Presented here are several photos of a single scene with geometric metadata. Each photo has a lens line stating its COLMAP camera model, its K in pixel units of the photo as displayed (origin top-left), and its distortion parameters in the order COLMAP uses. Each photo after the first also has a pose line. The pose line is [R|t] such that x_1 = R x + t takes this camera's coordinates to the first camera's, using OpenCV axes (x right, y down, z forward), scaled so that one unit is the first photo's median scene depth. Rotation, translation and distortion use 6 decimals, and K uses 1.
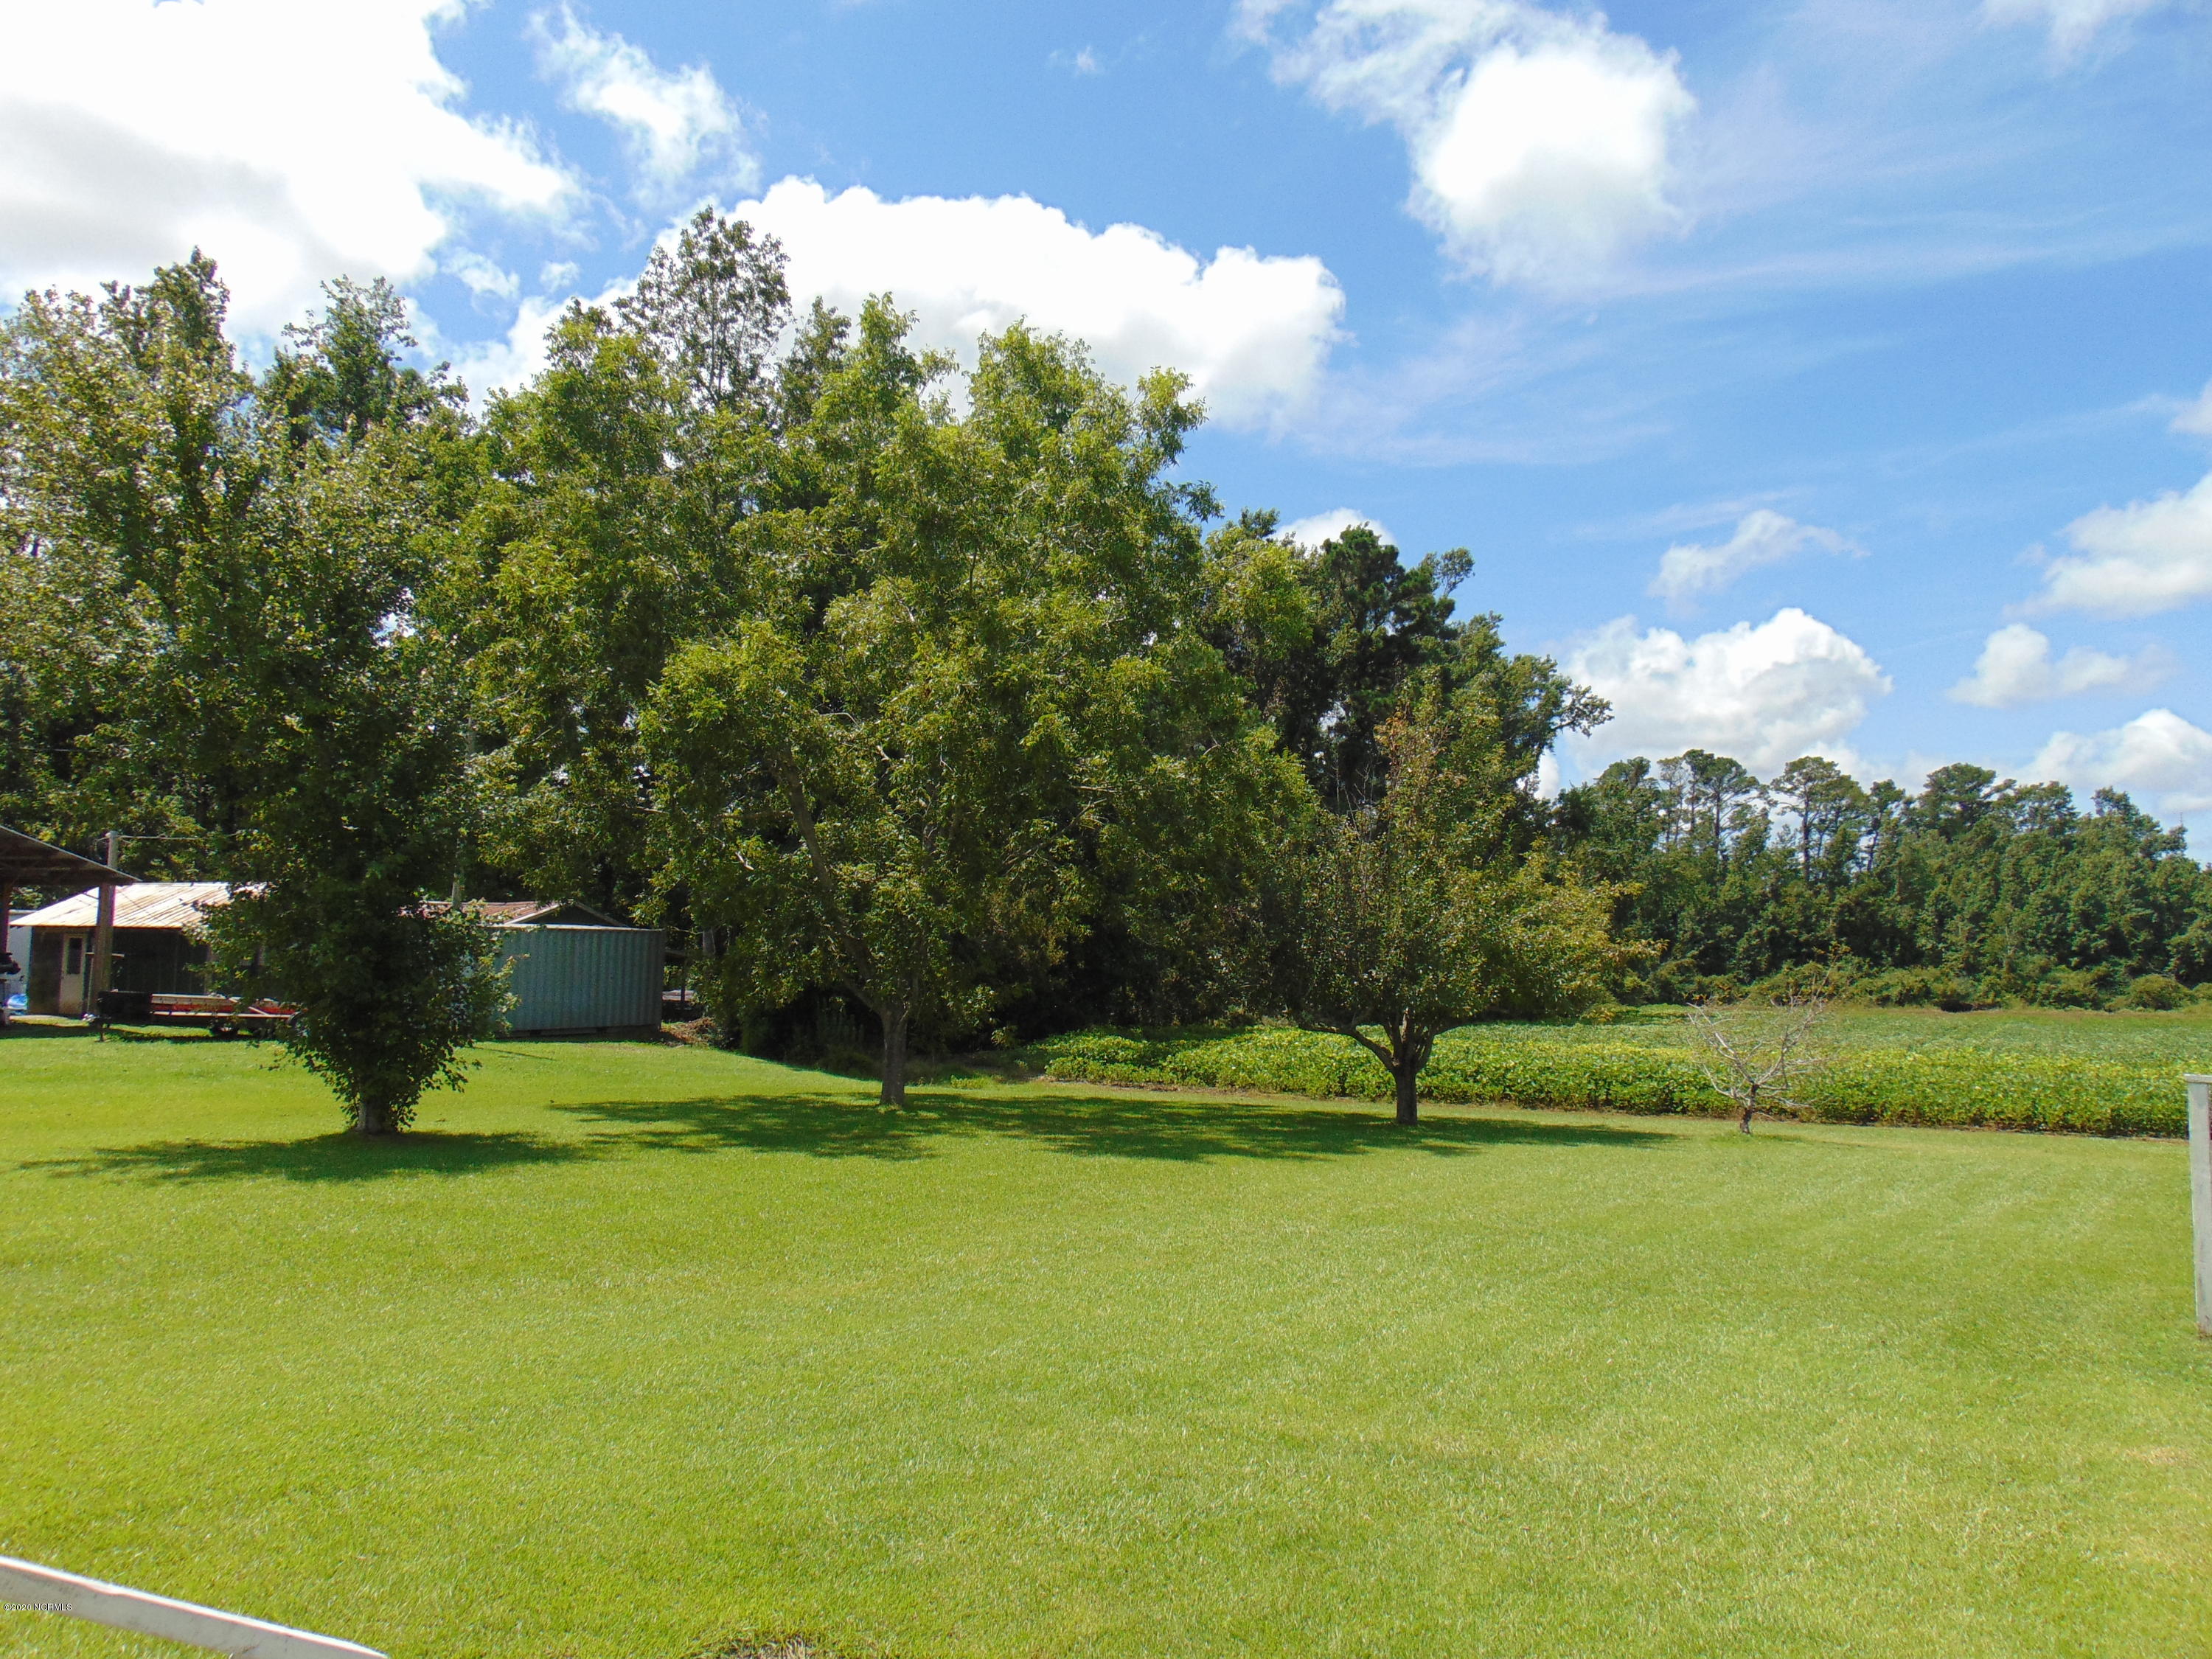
lens RADIAL K [[1720.8, 0, 1101.1], [0, 1720.8, 867.1], [0, 0, 1]] dist [-0.014533, 0.066194]
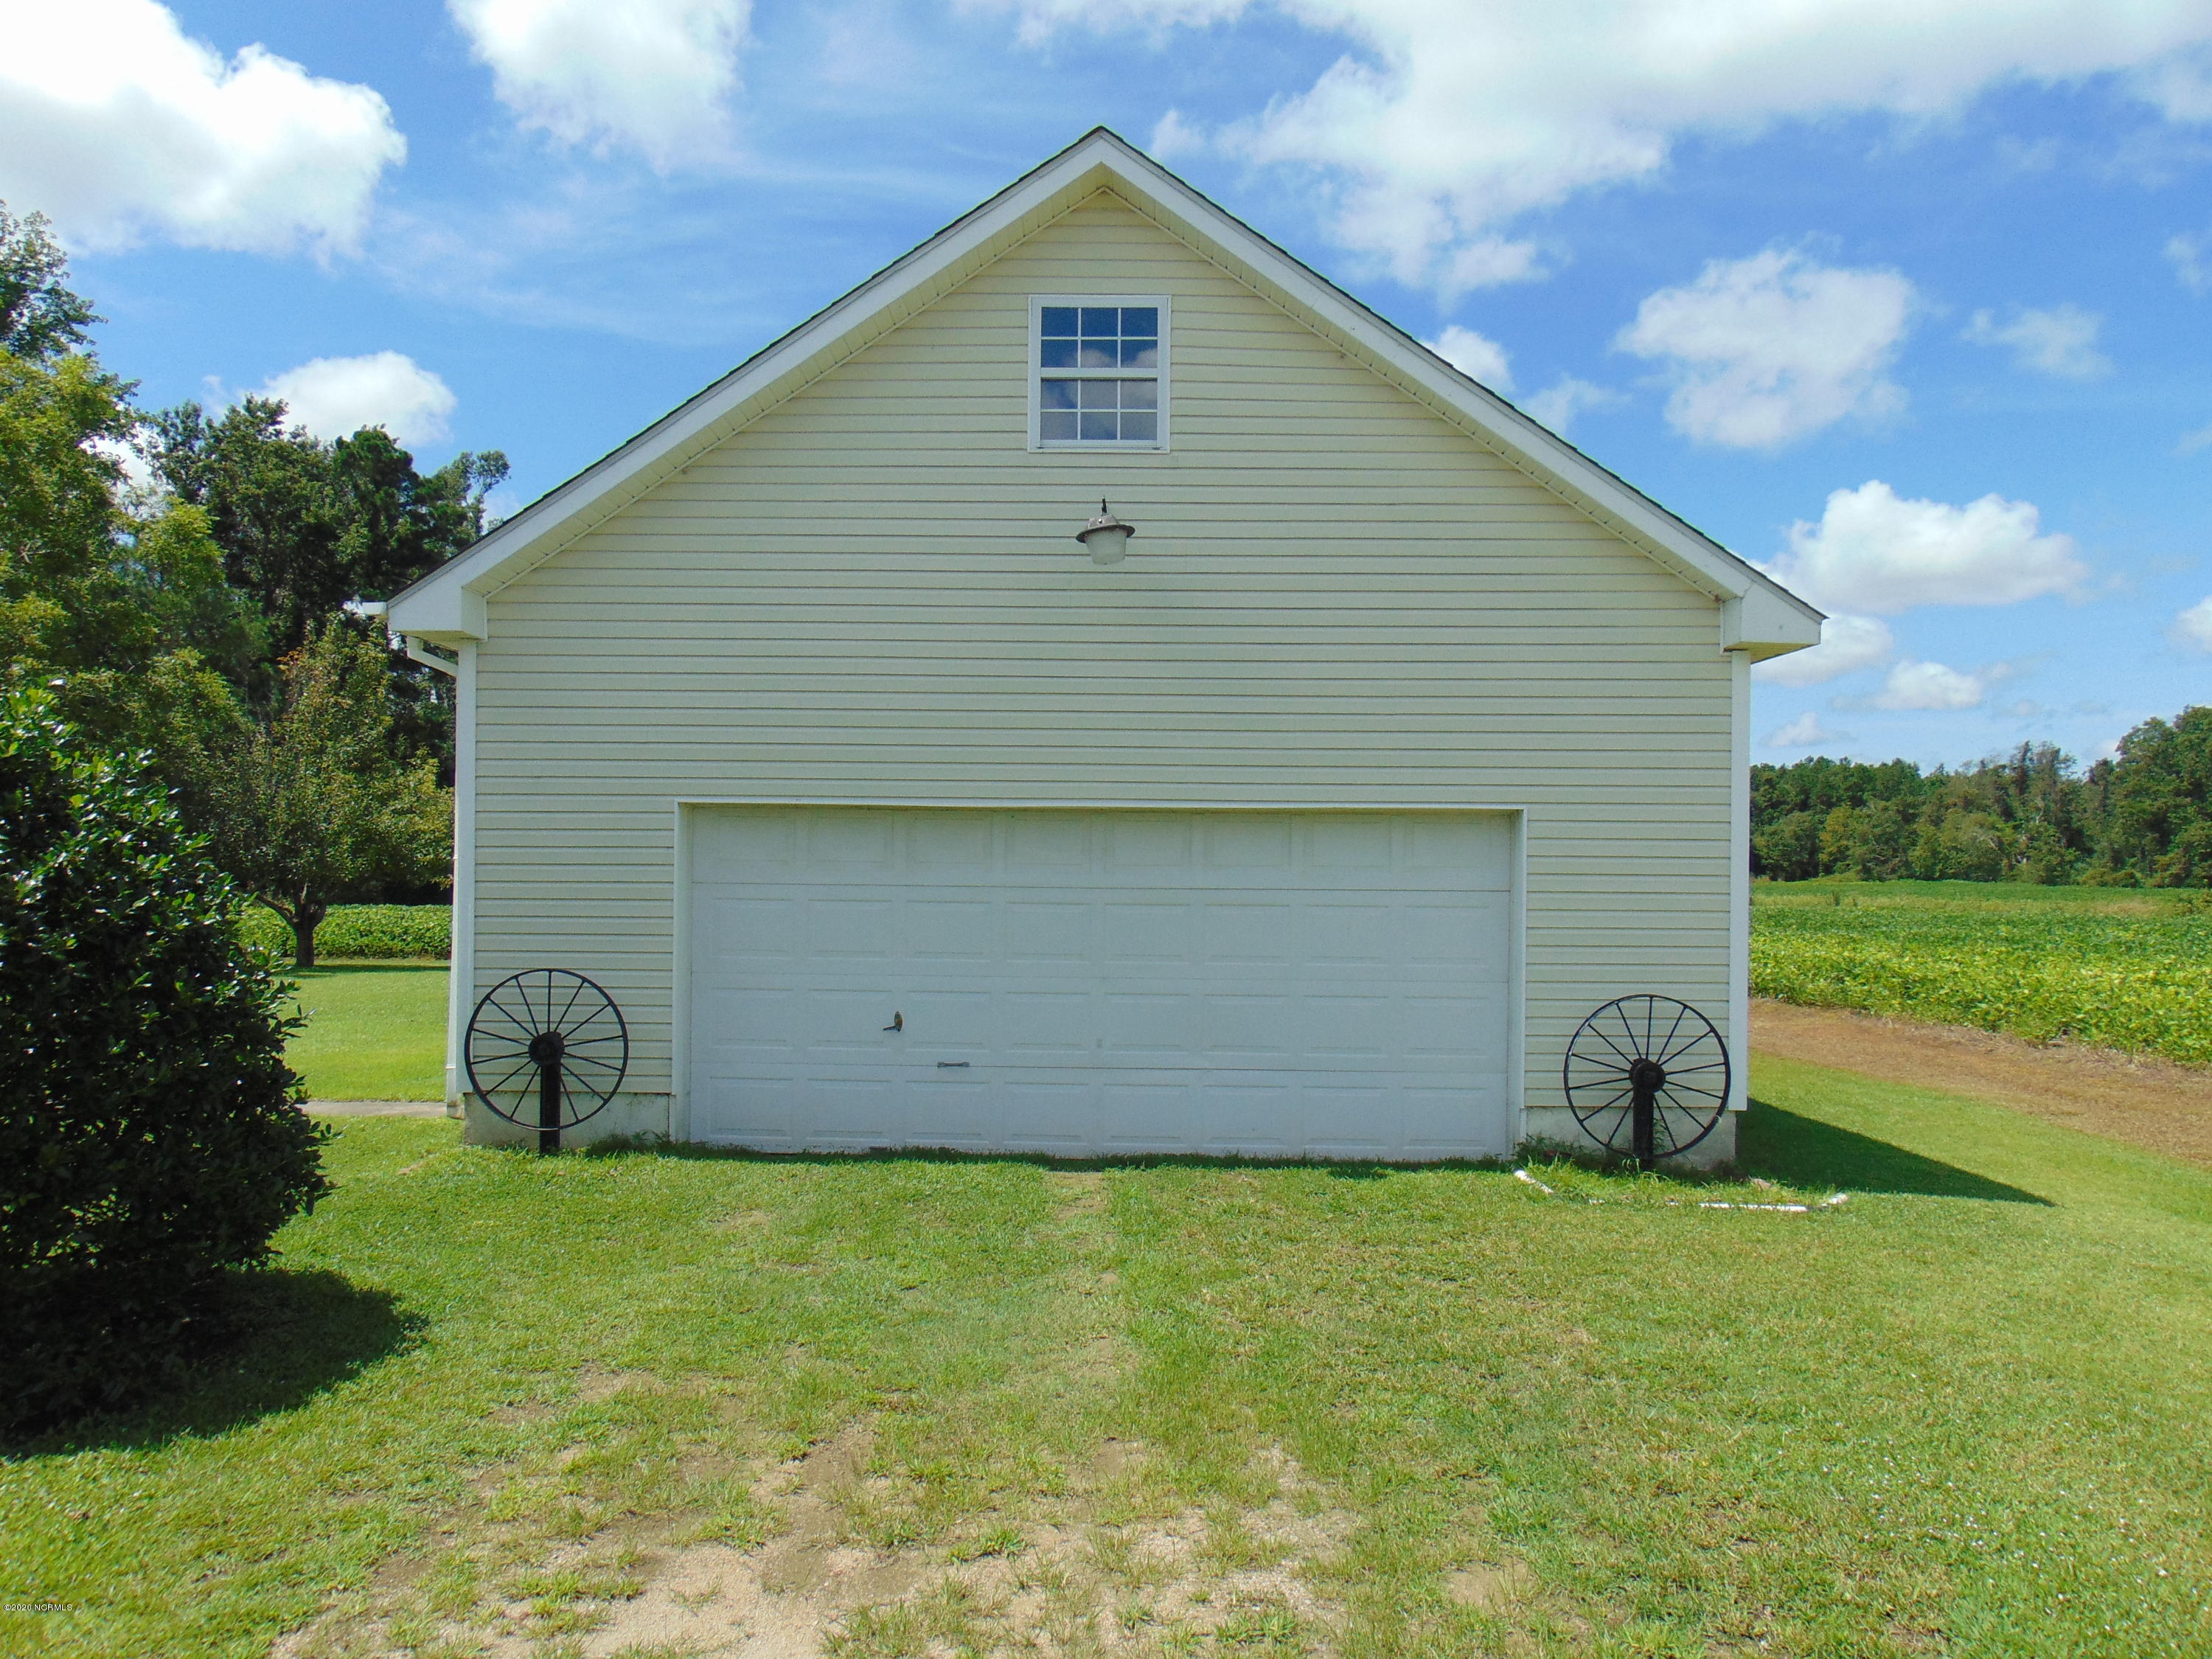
lens RADIAL K [[1720.8, 0, 1101.1], [0, 1720.8, 867.1], [0, 0, 1]] dist [-0.014533, 0.066194]
pose [[0.869247, -0.001569, 0.494376, 0.019233], [-0.029684, 0.998025, 0.055360, -0.005028], [-0.493487, -0.062797, 0.867483, -0.139474]]
